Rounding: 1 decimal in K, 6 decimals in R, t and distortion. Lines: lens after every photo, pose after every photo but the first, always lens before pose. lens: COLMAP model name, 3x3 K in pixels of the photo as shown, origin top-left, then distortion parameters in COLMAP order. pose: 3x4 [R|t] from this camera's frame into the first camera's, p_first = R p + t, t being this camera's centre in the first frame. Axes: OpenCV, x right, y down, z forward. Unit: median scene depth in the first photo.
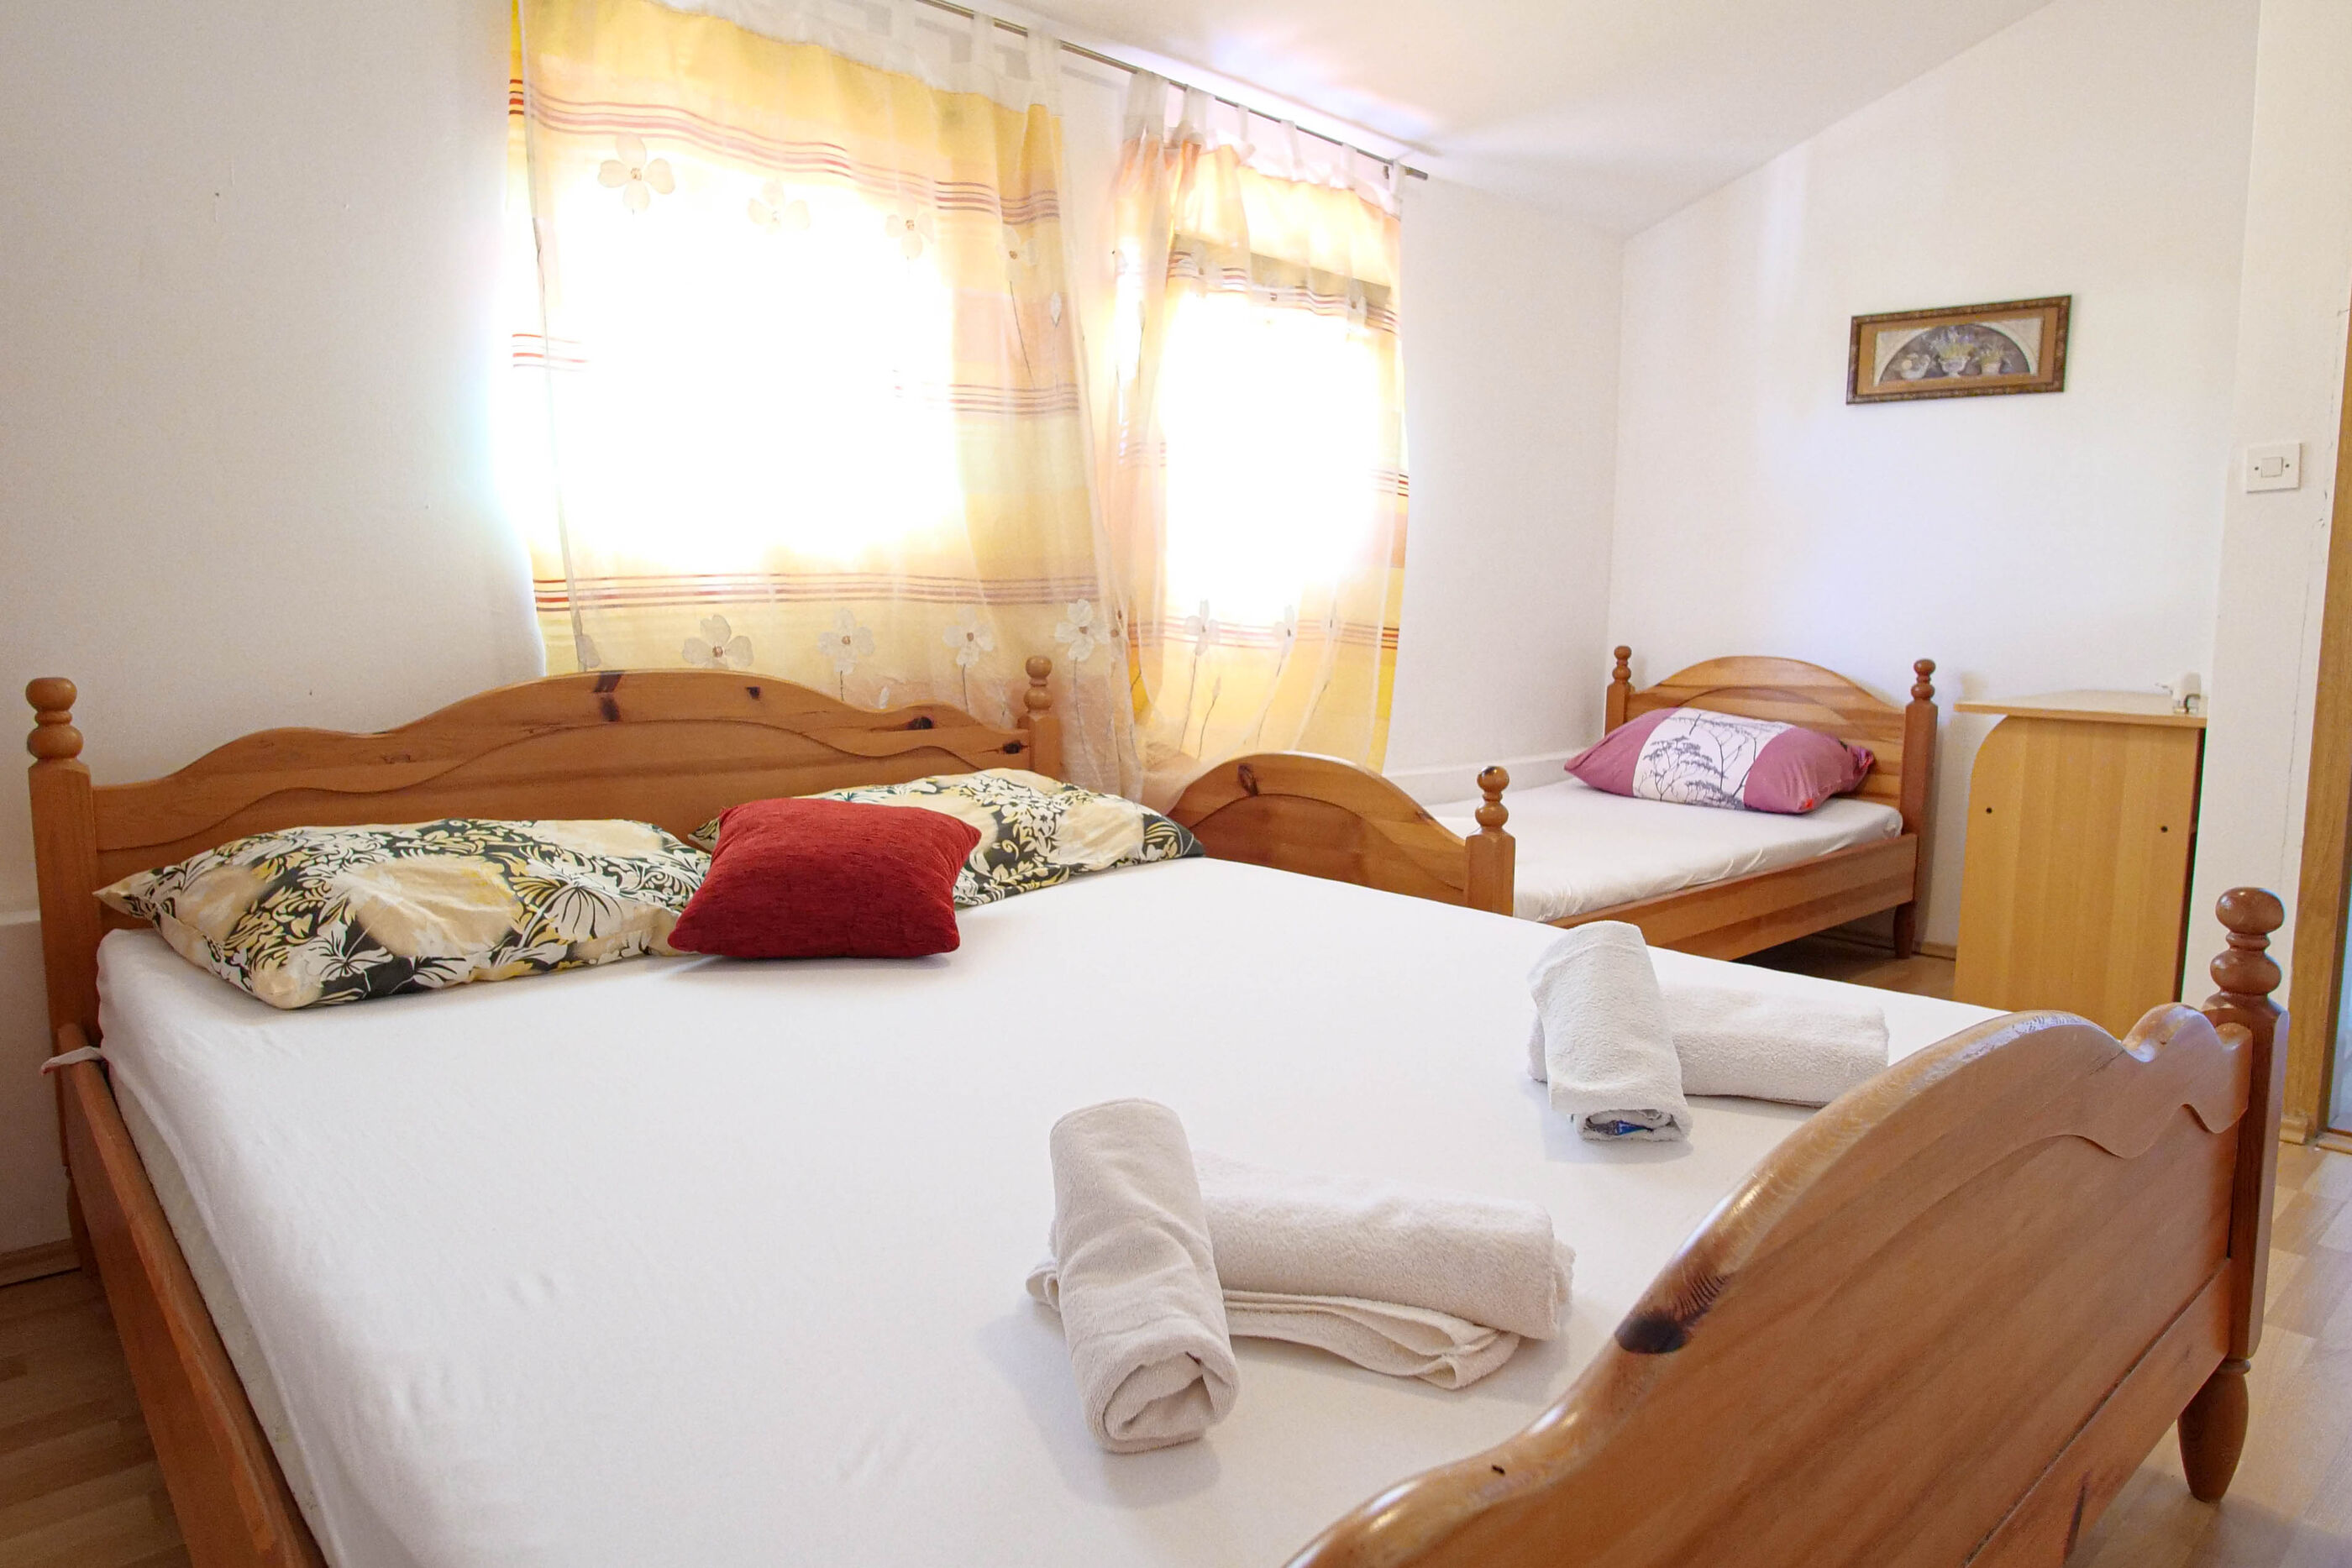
lens RADIAL K [[1425.4, 0, 1177.9], [0, 1425.4, 777.6], [0, 0, 1]] dist [-0.027489, 0.013277]
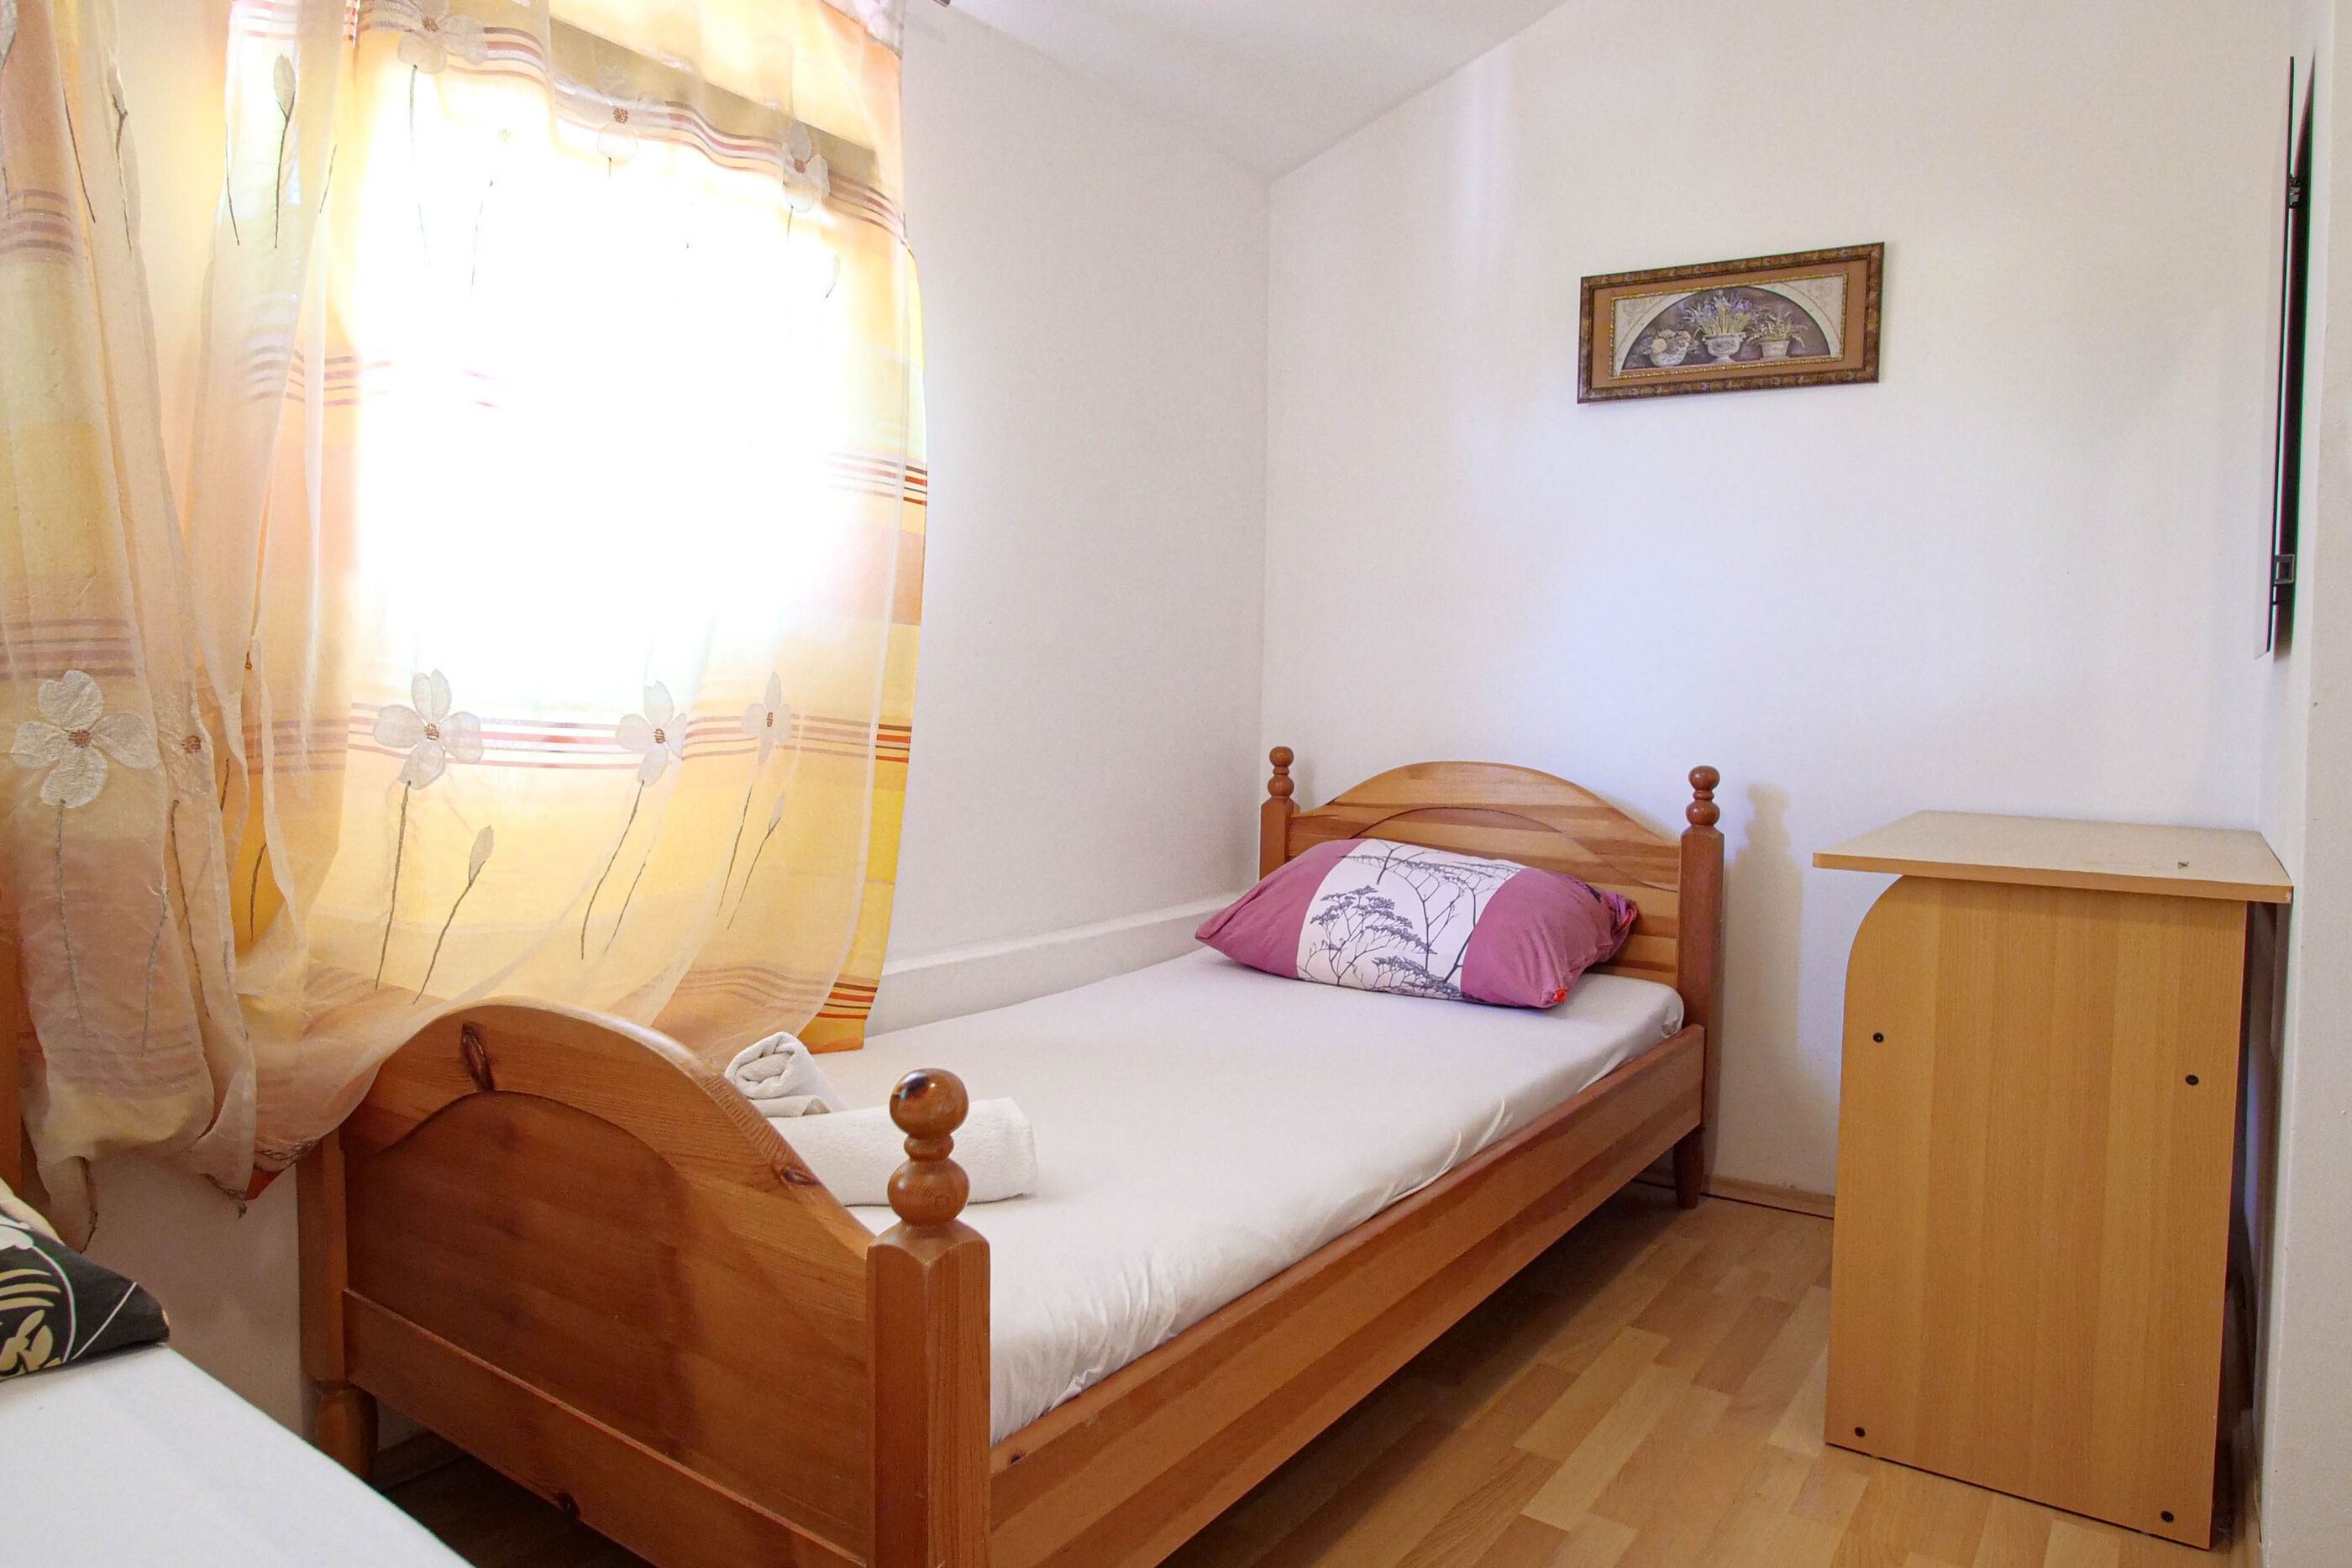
lens RADIAL K [[1425.4, 0, 1169.3], [0, 1425.4, 795.1], [0, 0, 1]] dist [-0.027489, 0.013277]
pose [[0.979080, -0.013231, 0.203045, 0.139598], [0.023162, 0.998644, -0.046612, -0.044975], [-0.202153, 0.050340, 0.978059, 0.392442]]
